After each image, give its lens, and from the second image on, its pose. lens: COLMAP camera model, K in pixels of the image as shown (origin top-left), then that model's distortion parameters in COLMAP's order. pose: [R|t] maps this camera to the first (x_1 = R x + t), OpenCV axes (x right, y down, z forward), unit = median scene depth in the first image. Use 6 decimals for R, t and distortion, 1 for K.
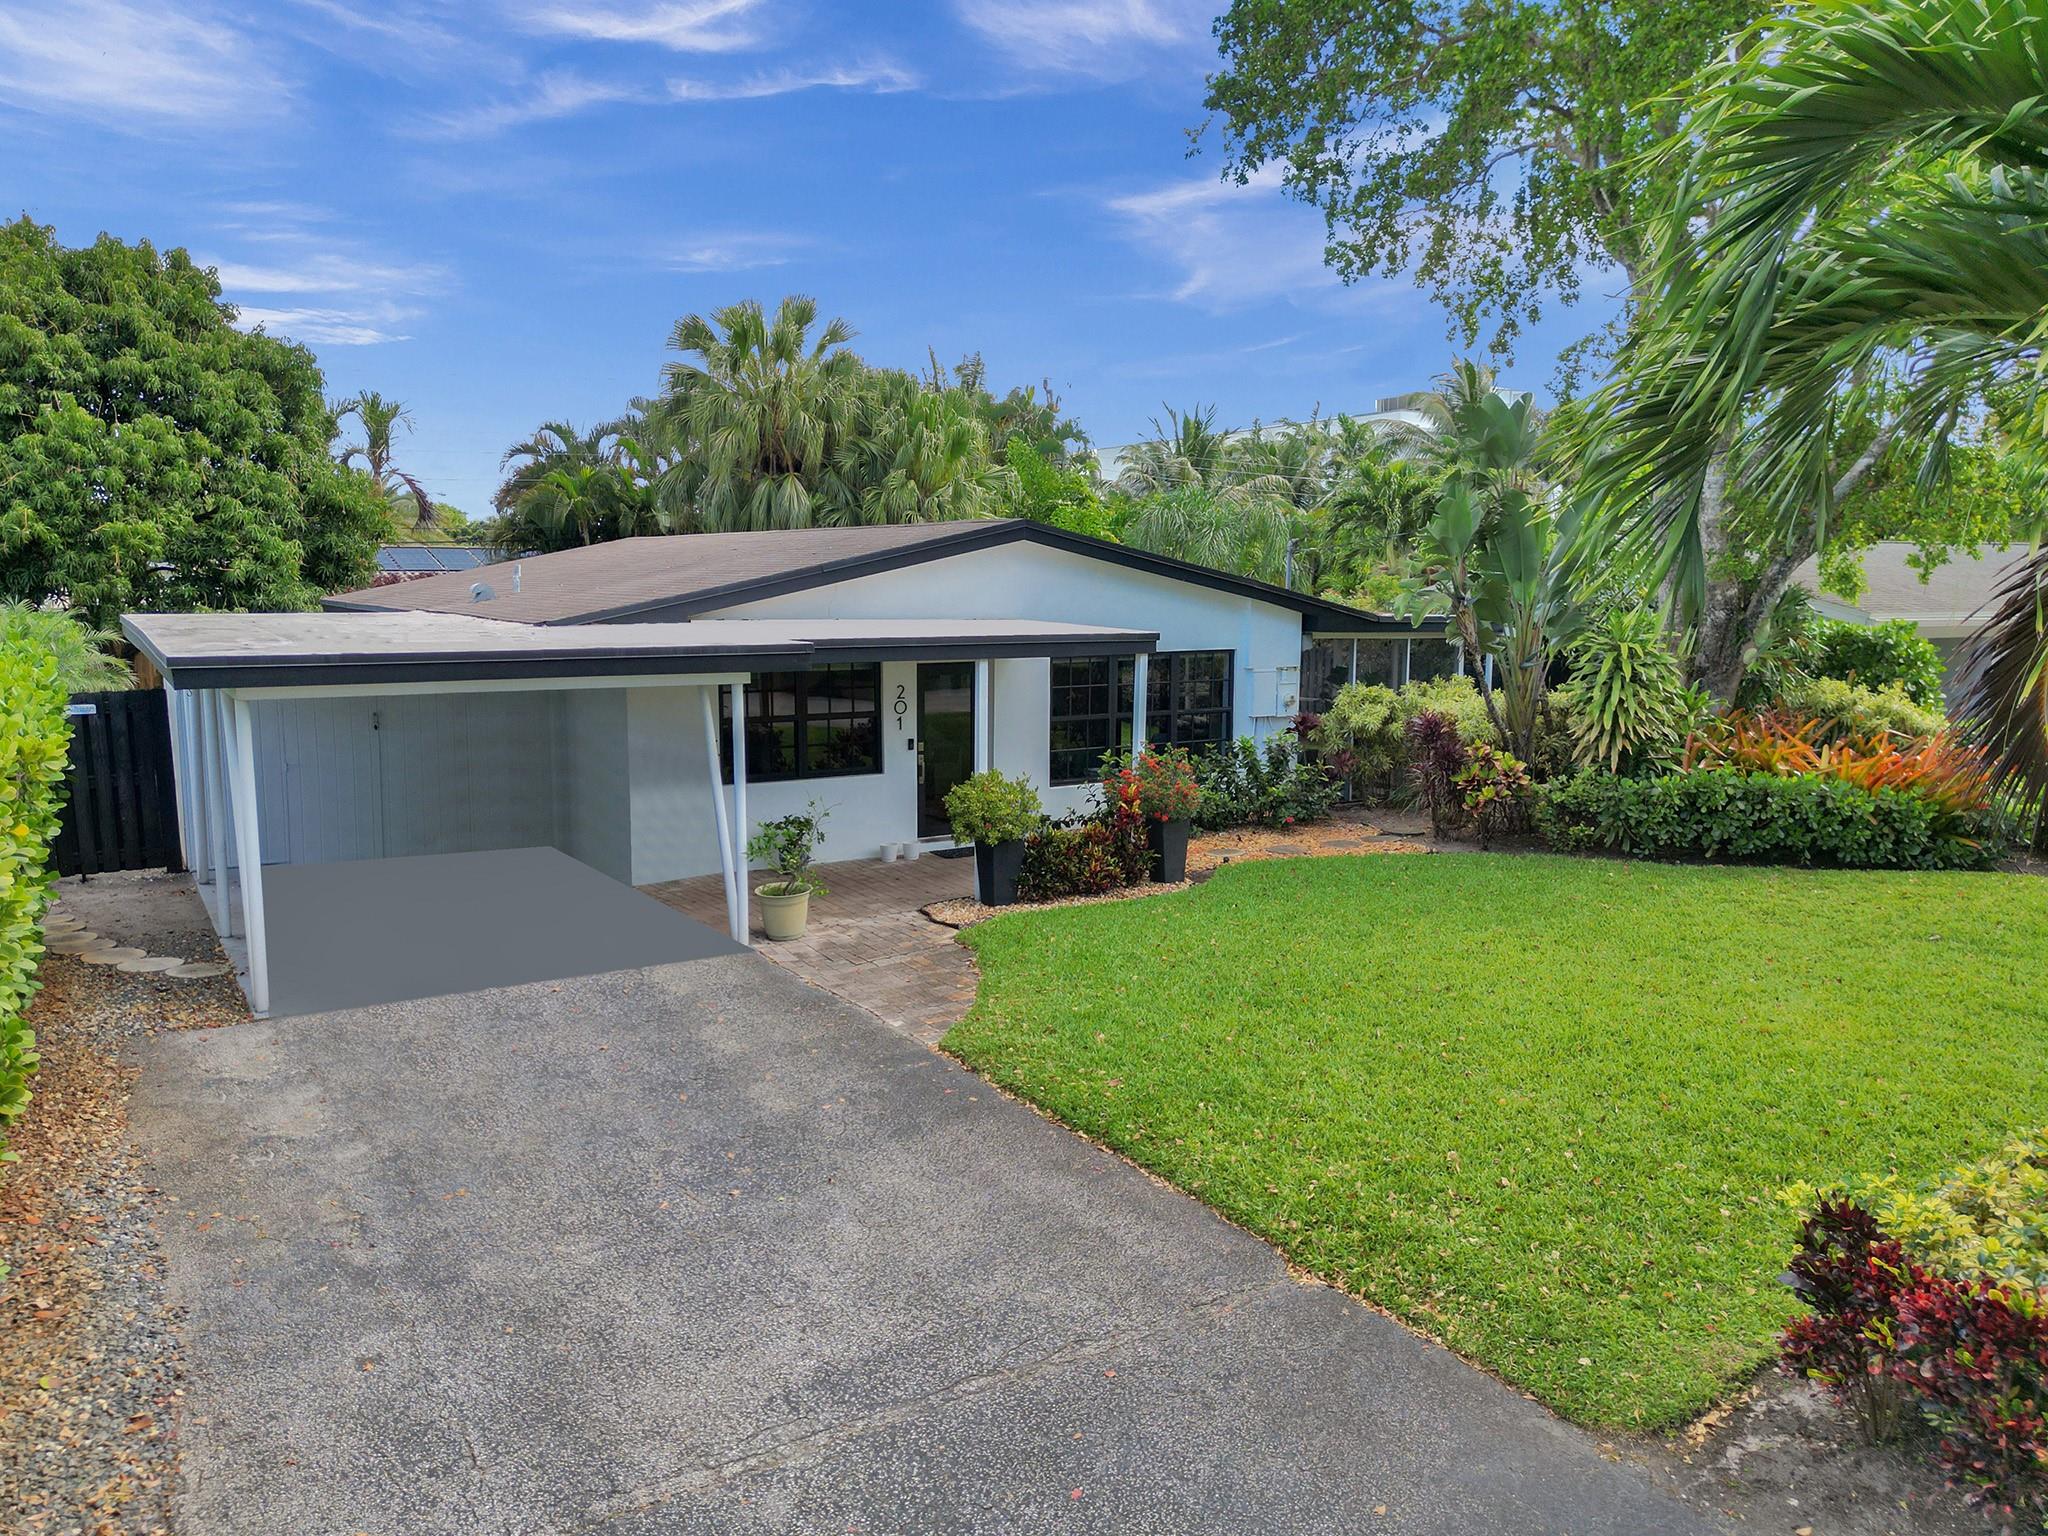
lens RADIAL K [[1482.0, 0, 1009.5], [0, 1482.0, 730.2], [0, 0, 1]] dist [0.072915, -0.060253]
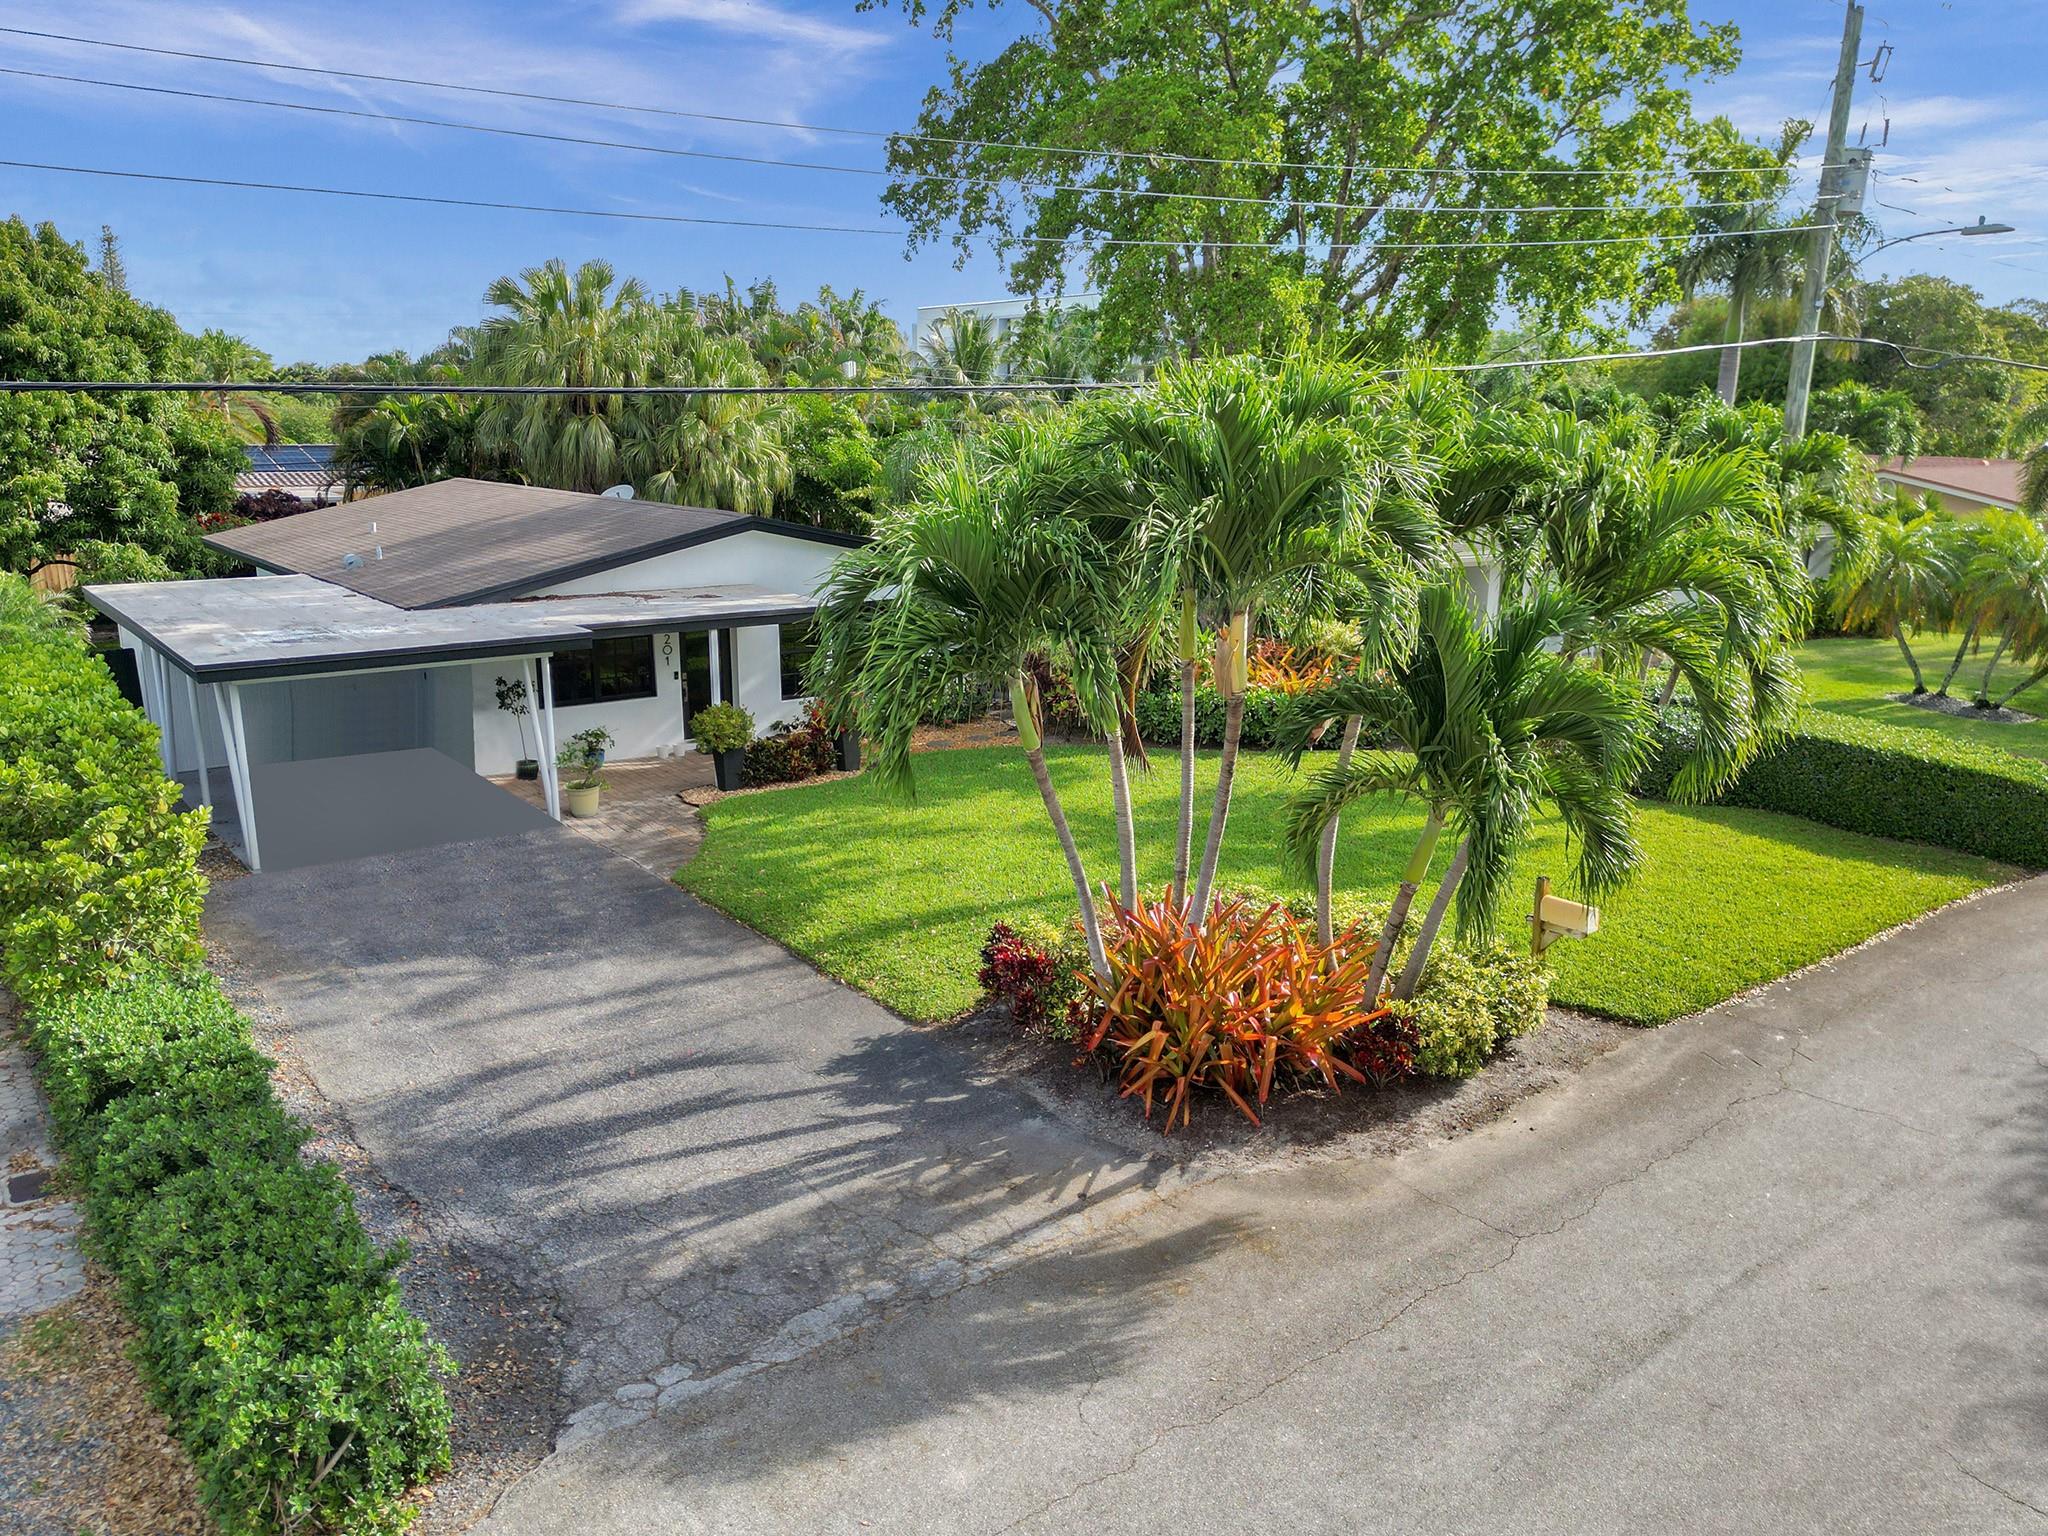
lens RADIAL K [[1482.0, 0, 981.5], [0, 1482.0, 722.1], [0, 0, 1]] dist [0.072915, -0.060253]
pose [[0.996160, -0.018261, 0.085624, 0.092136], [0.009616, 0.994909, 0.100317, -0.077672], [-0.087020, -0.099109, 0.991264, -0.401869]]
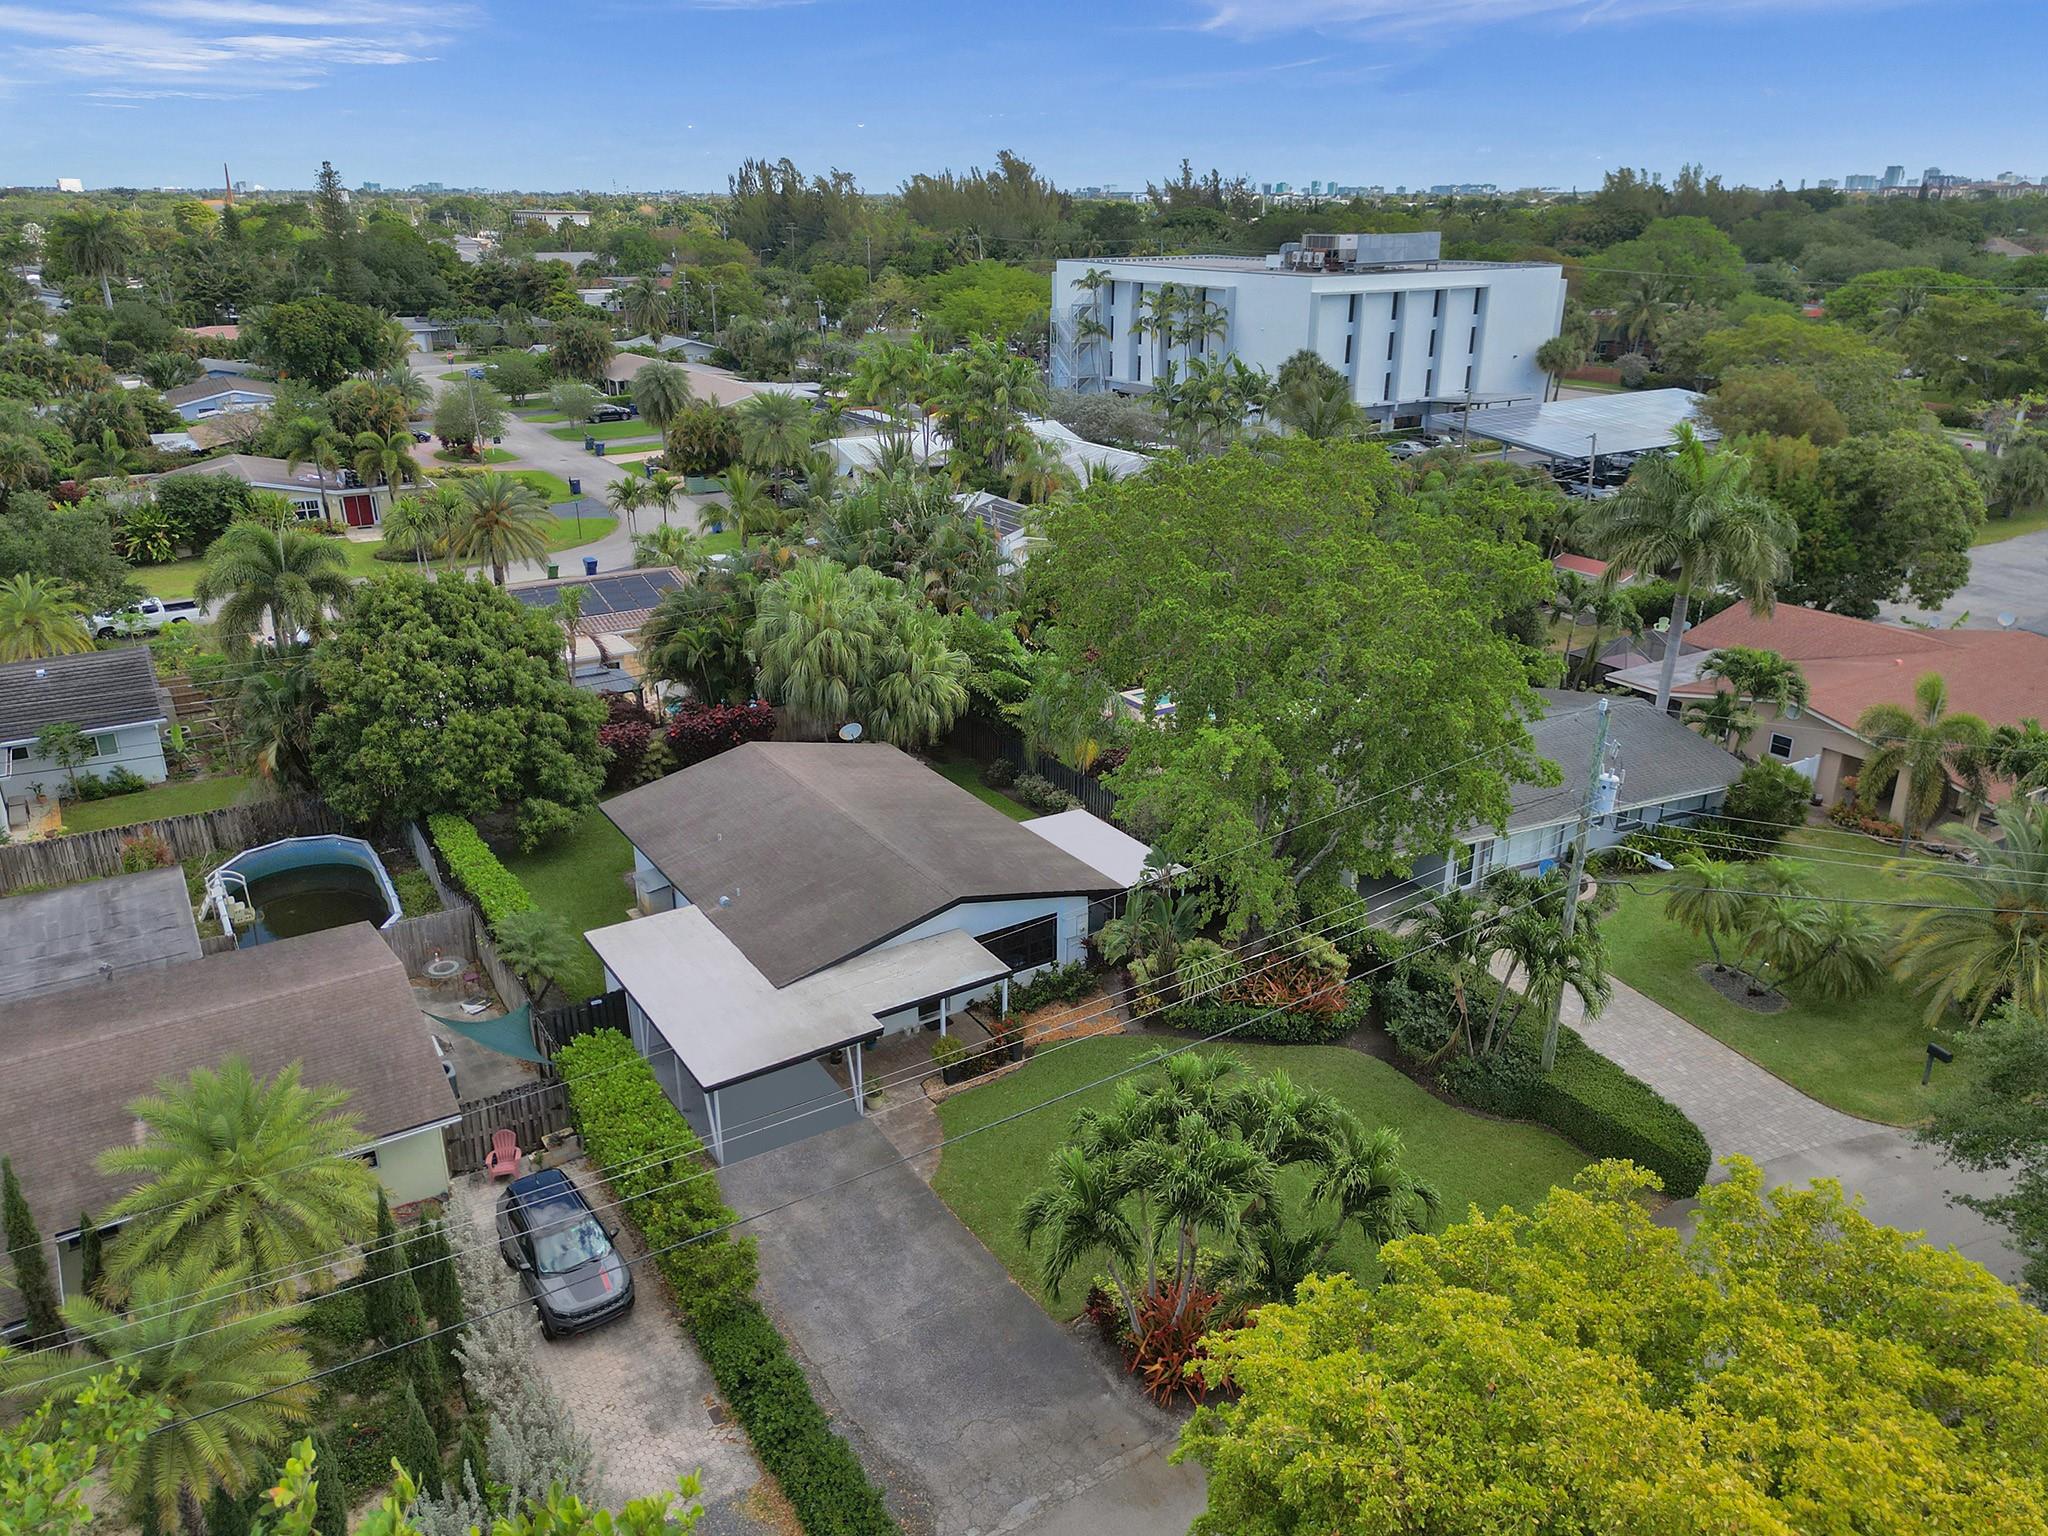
lens RADIAL K [[1482.0, 0, 996.8], [0, 1482.0, 708.9], [0, 0, 1]] dist [0.072915, -0.060253]
pose [[0.999918, 0.004417, 0.012058, 0.032628], [-0.007176, 0.970900, 0.239377, -0.897209], [-0.010650, -0.239444, 0.970852, -1.110060]]
